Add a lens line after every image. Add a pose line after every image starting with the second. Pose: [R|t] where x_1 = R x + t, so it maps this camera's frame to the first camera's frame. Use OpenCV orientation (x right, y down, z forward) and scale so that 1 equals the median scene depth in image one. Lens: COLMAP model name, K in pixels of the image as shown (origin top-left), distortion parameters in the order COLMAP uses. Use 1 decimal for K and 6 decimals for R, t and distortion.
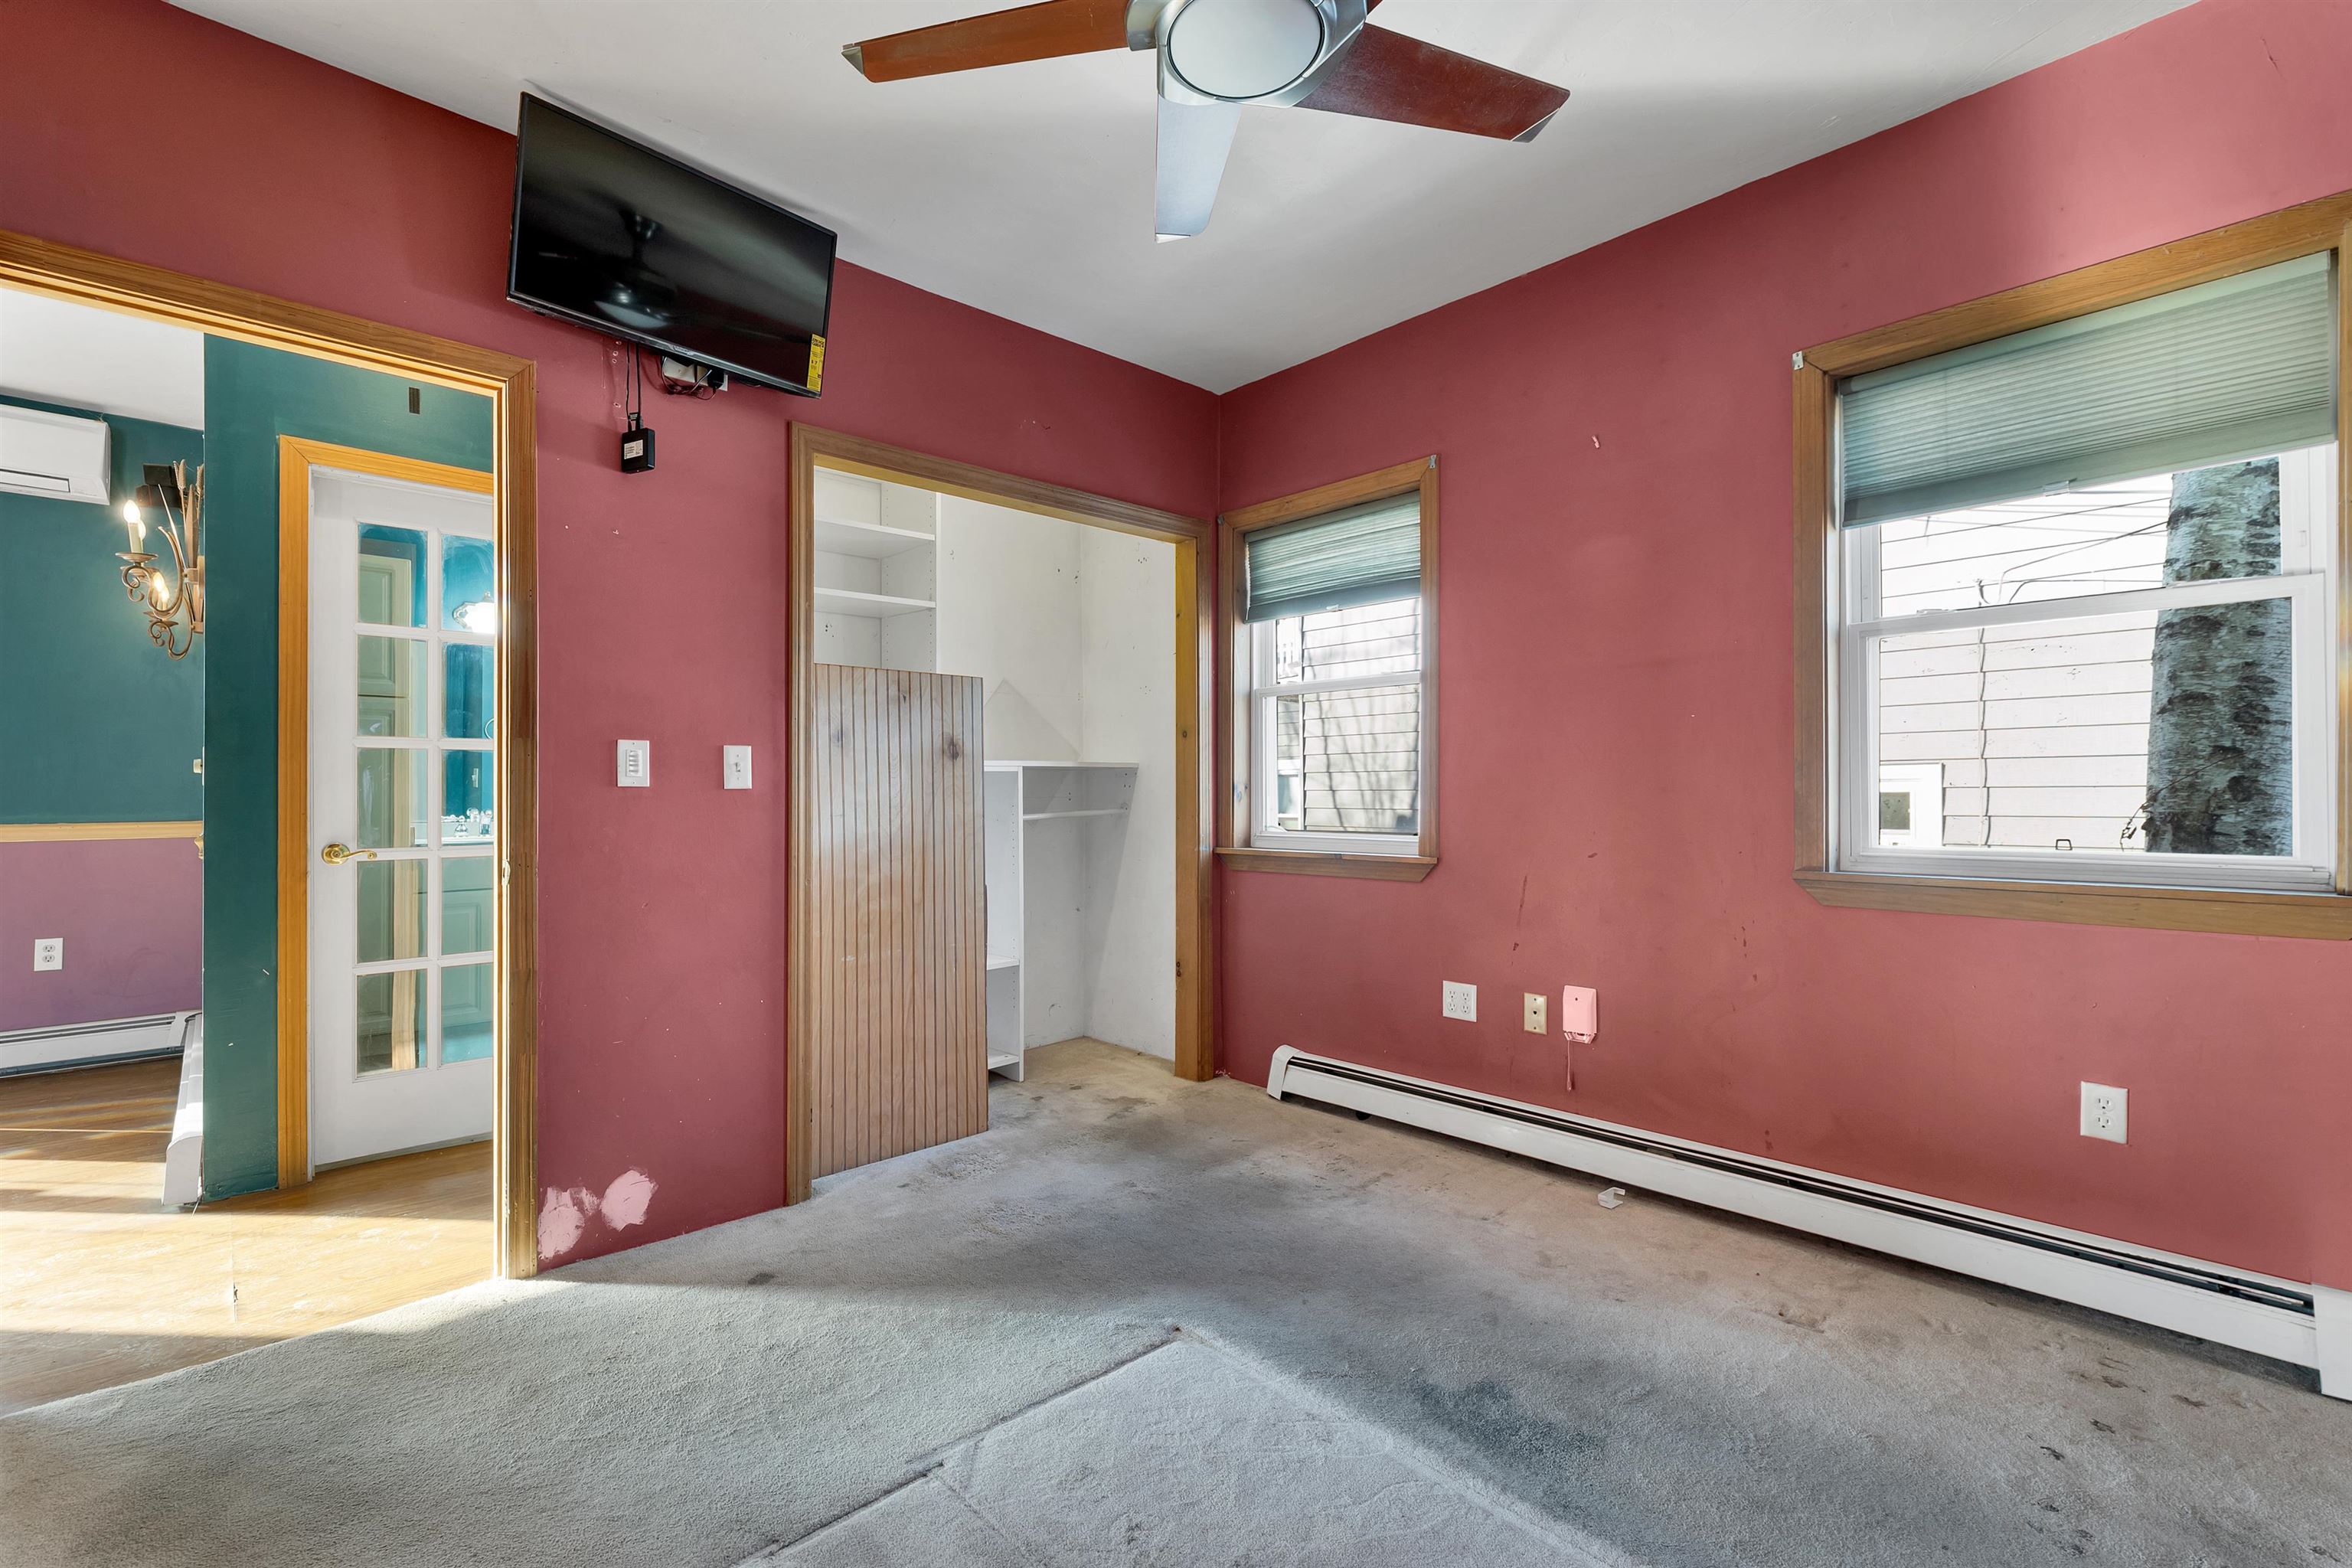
lens RADIAL K [[997.5, 0, 1179.1], [0, 997.5, 776.3], [0, 0, 1]] dist [0.001556, 0.000118]
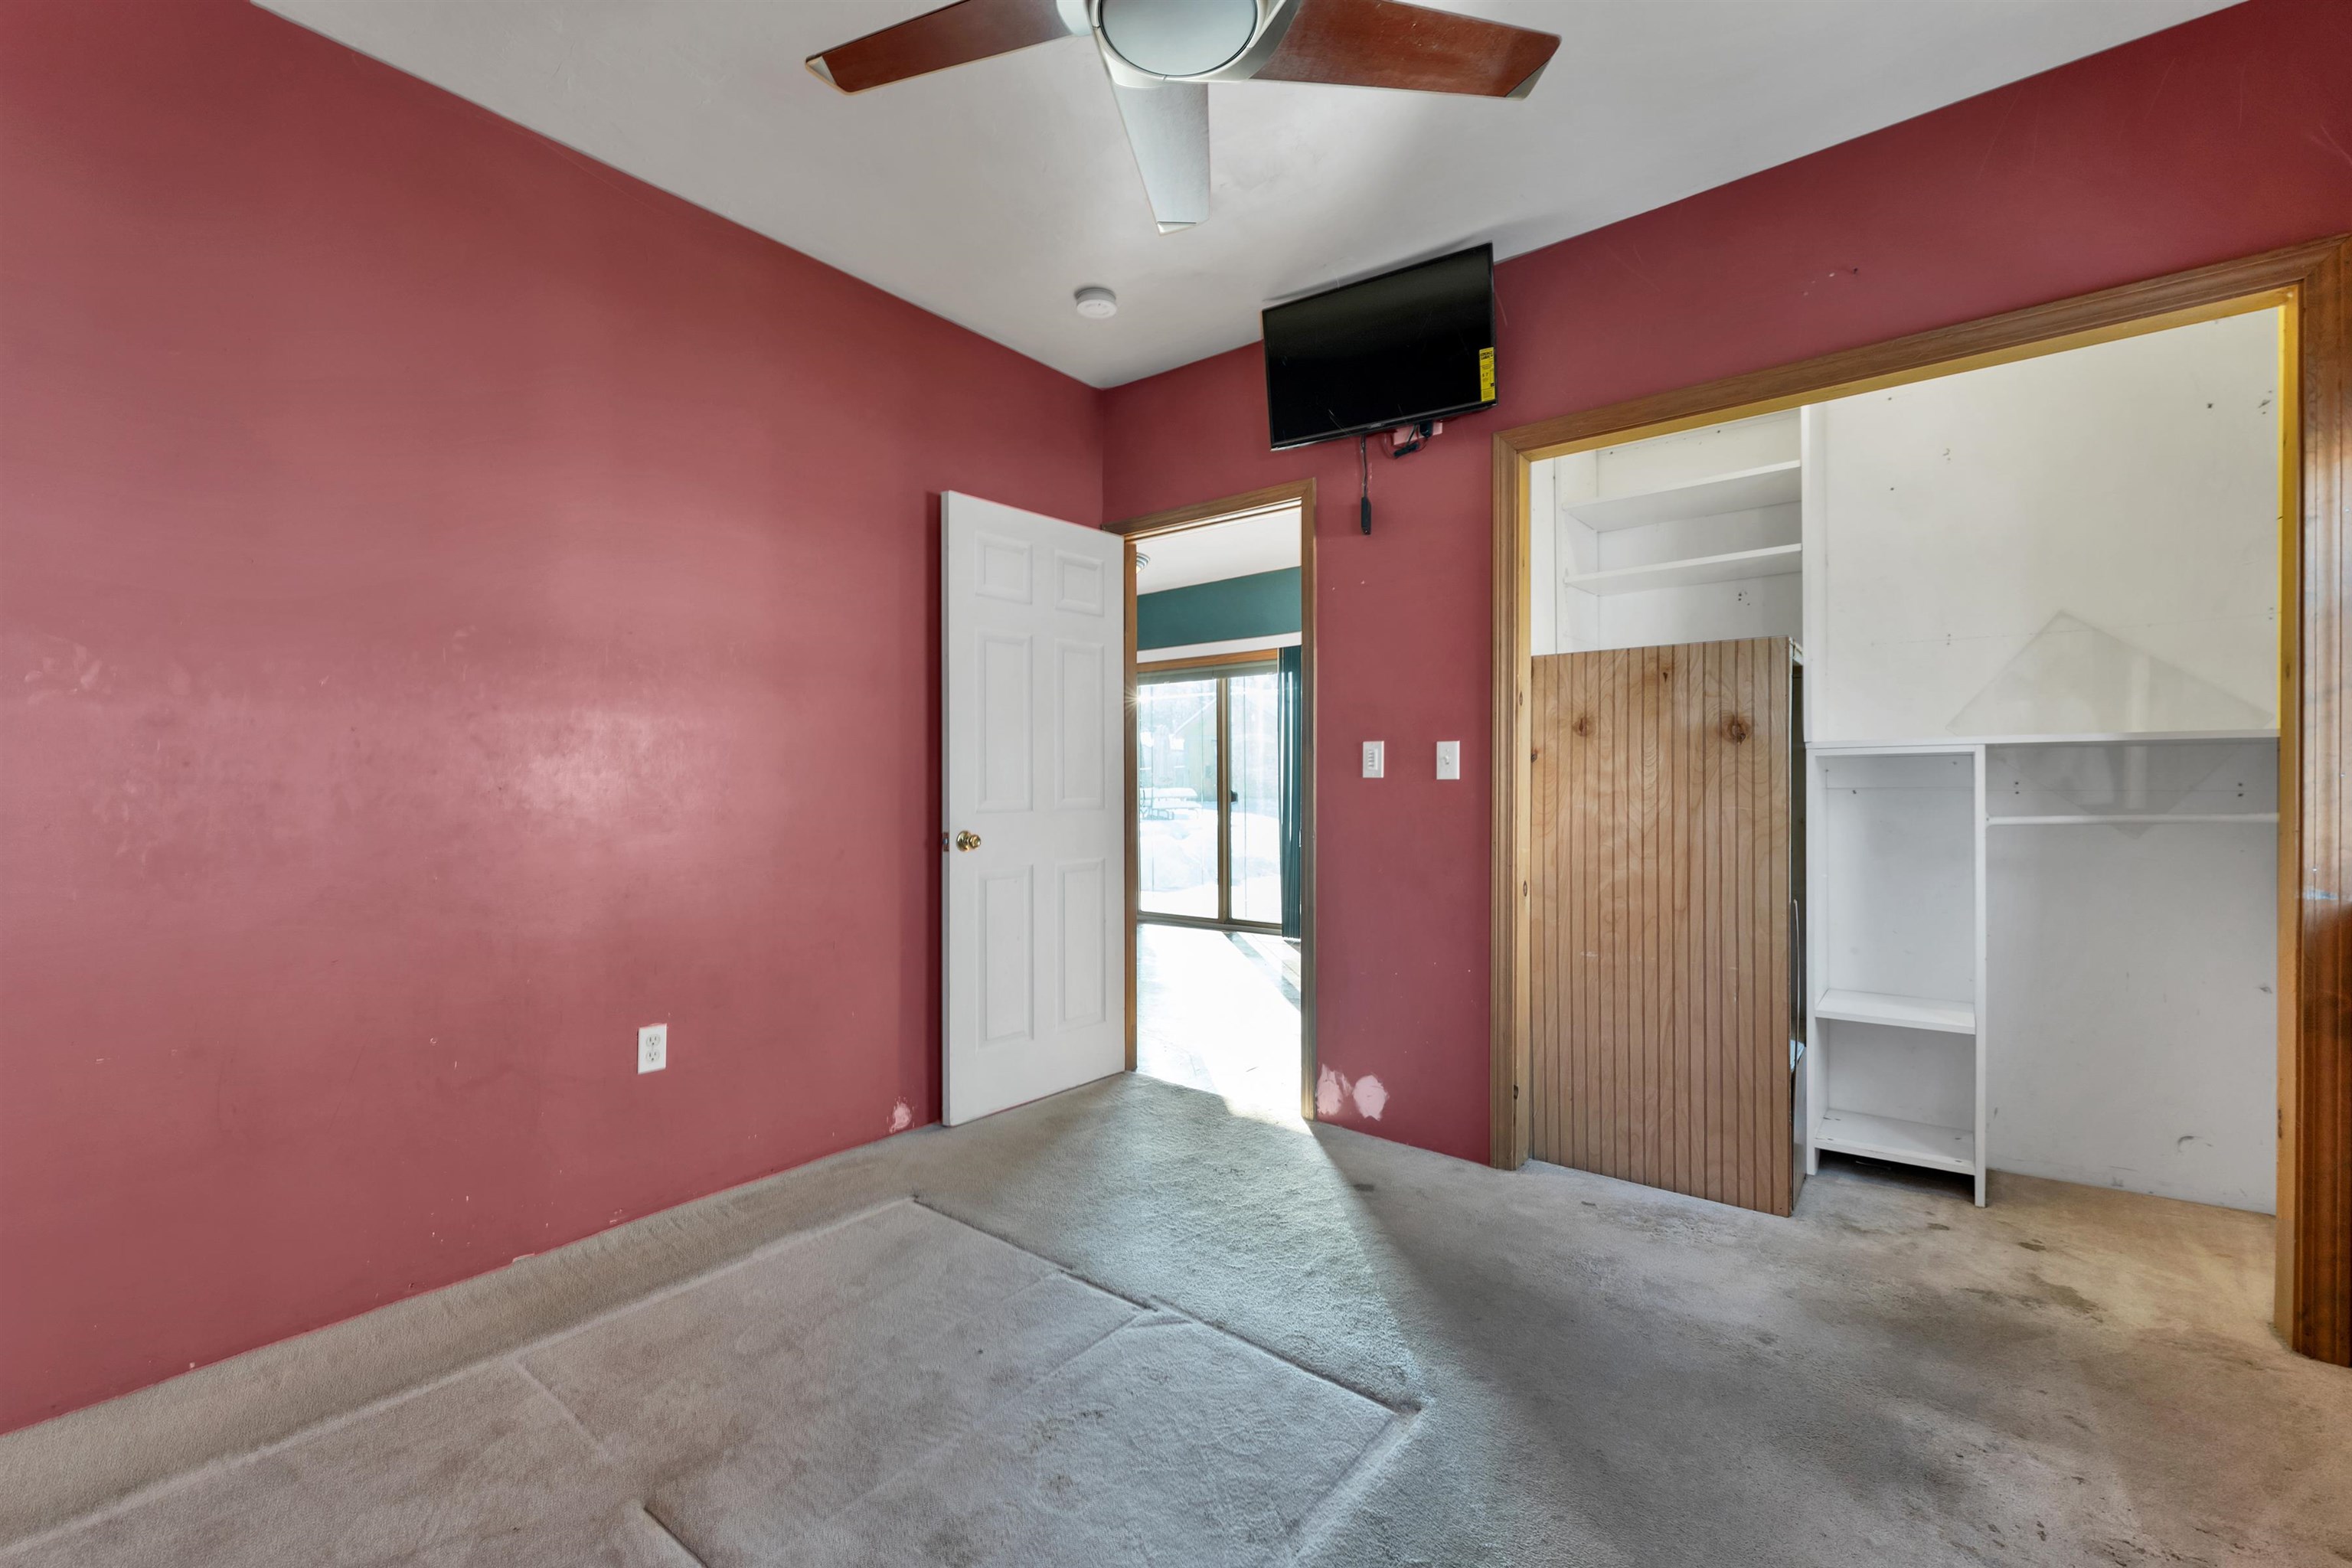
lens RADIAL K [[997.5, 0, 1179.1], [0, 997.5, 776.3], [0, 0, 1]] dist [0.001556, 0.000118]
pose [[0.144350, -0.002900, -0.989522, 0.623962], [0.016866, 0.999858, -0.000470, 0.004428], [0.989383, -0.016621, 0.144378, 0.518156]]
